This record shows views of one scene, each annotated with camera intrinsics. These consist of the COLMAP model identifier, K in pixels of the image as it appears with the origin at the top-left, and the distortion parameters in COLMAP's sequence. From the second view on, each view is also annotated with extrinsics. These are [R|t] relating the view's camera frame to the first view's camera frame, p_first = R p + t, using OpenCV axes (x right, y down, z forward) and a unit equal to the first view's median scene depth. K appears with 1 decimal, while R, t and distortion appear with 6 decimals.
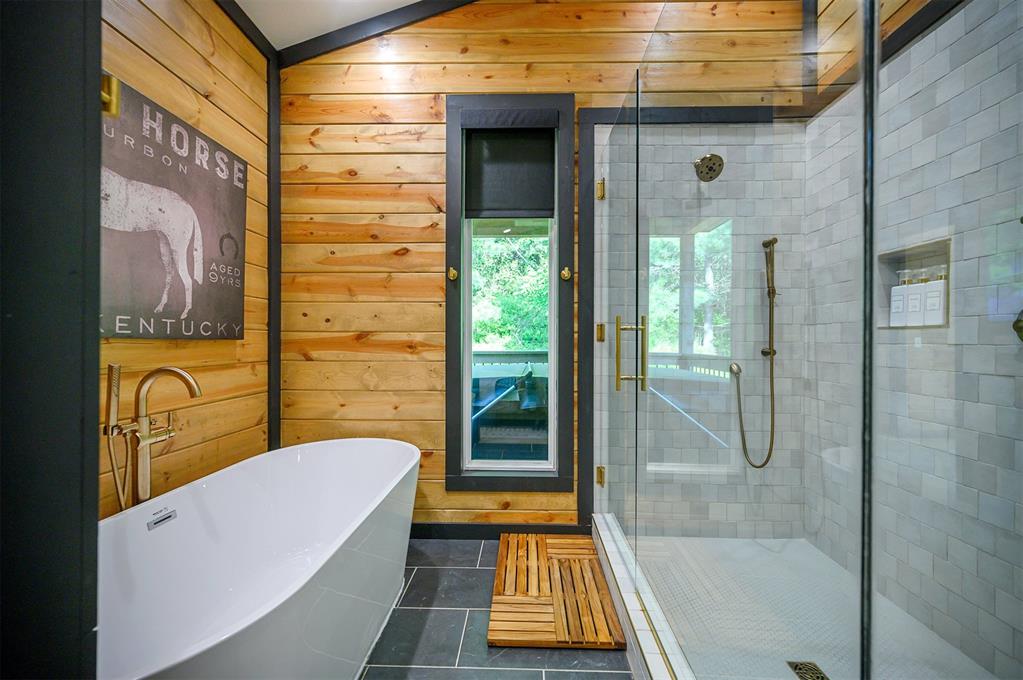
lens RADIAL K [[399.7, 0, 511.3], [0, 399.7, 341.4], [0, 0, 1]] dist [-0.000419, -0.000096]
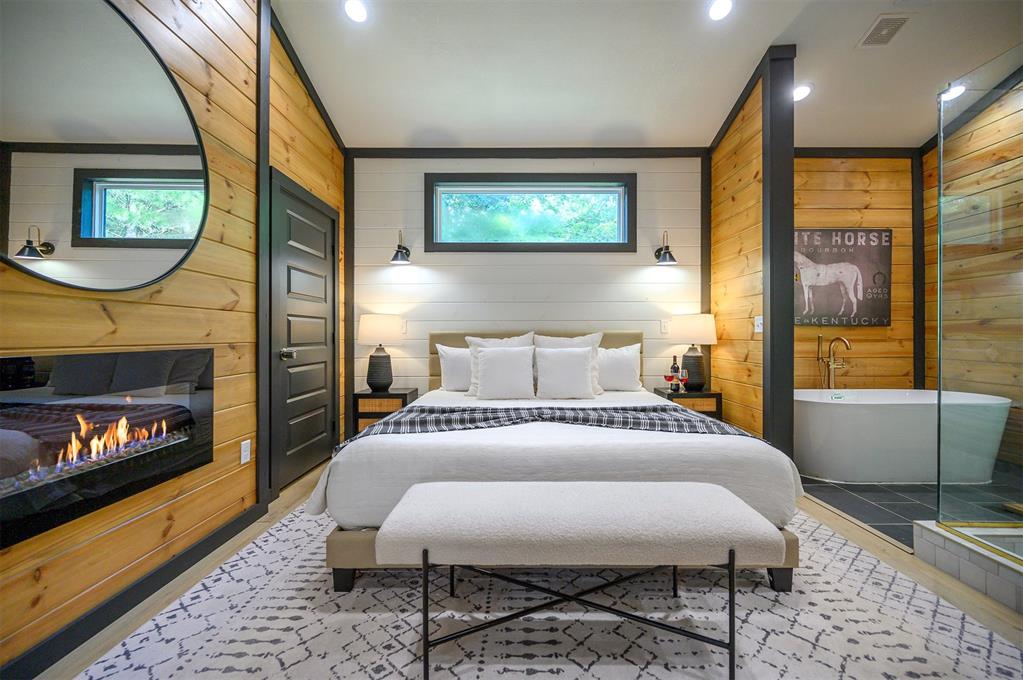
lens RADIAL K [[411.3, 0, 514.3], [0, 411.3, 333.3], [0, 0, 1]] dist [-0.000801, 0.000005]
pose [[0.029393, -0.005502, -0.999553, 1.182122], [-0.000134, 0.999985, -0.005508, 0.038676], [0.999568, 0.000296, 0.029392, -0.794595]]
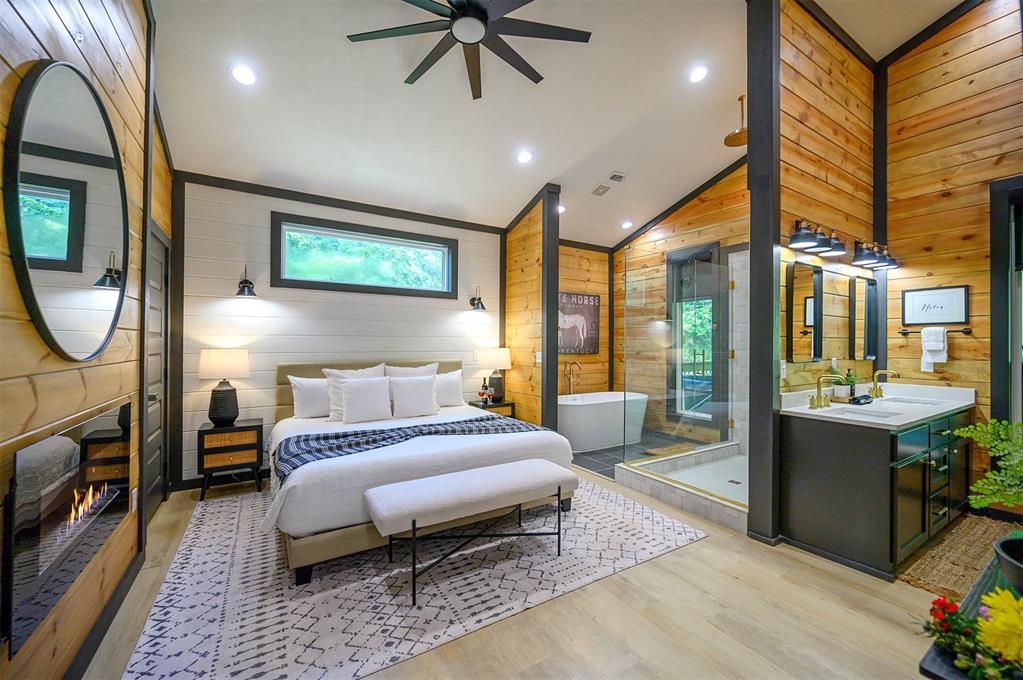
lens RADIAL K [[399.7, 0, 511.3], [0, 399.7, 341.4], [0, 0, 1]] dist [-0.000419, -0.000096]
pose [[0.551213, -0.004216, -0.834354, 1.512650], [-0.004808, 0.999955, -0.008229, -0.073462], [0.834351, 0.008547, 0.551167, -1.240709]]
